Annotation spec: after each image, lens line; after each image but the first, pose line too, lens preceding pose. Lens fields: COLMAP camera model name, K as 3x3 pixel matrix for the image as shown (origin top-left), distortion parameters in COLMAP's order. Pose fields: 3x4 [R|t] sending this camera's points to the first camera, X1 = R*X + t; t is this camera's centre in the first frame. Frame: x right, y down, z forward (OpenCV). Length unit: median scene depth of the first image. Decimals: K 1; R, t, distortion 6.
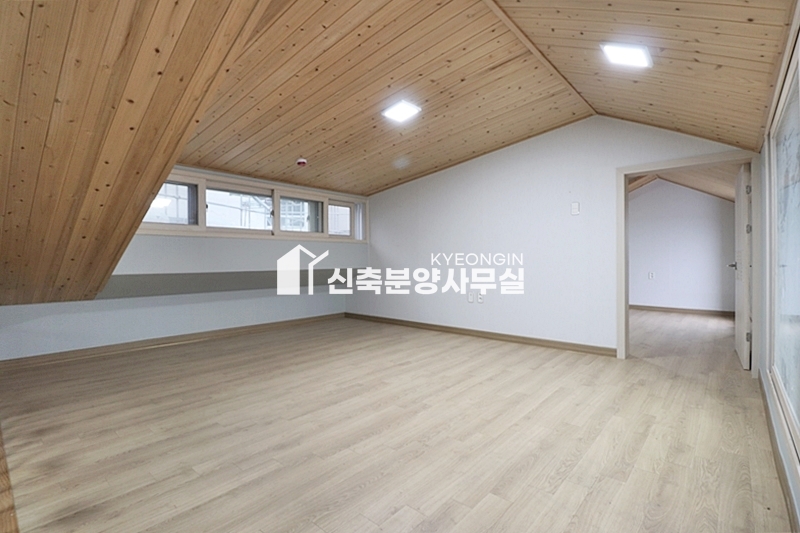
lens RADIAL K [[372.2, 0, 397.5], [0, 372.2, 260.4], [0, 0, 1]] dist [-0.003783, -0.010183]
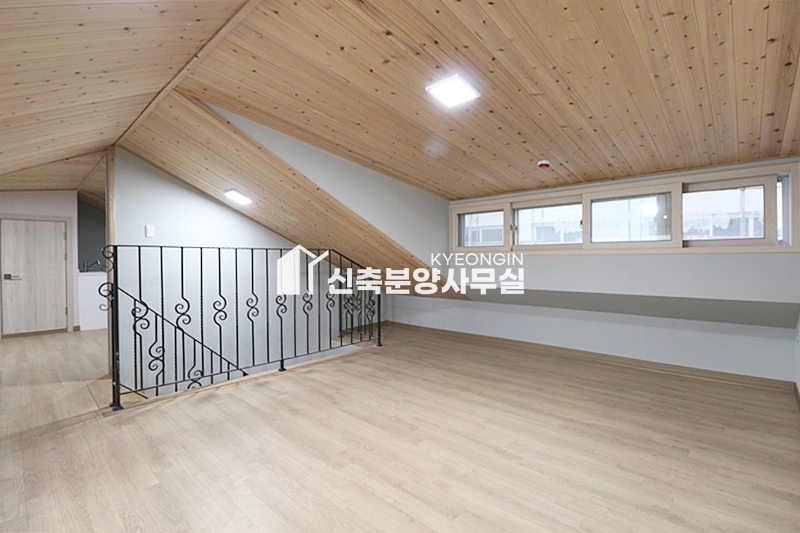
lens RADIAL K [[367.5, 0, 405.5], [0, 367.5, 261.1], [0, 0, 1]] dist [-0.003921, -0.011719]
pose [[-0.013080, 0.010060, -0.999864, 0.934234], [0.005304, 0.999936, 0.009992, -0.098979], [0.999900, -0.005172, -0.013132, 1.171188]]
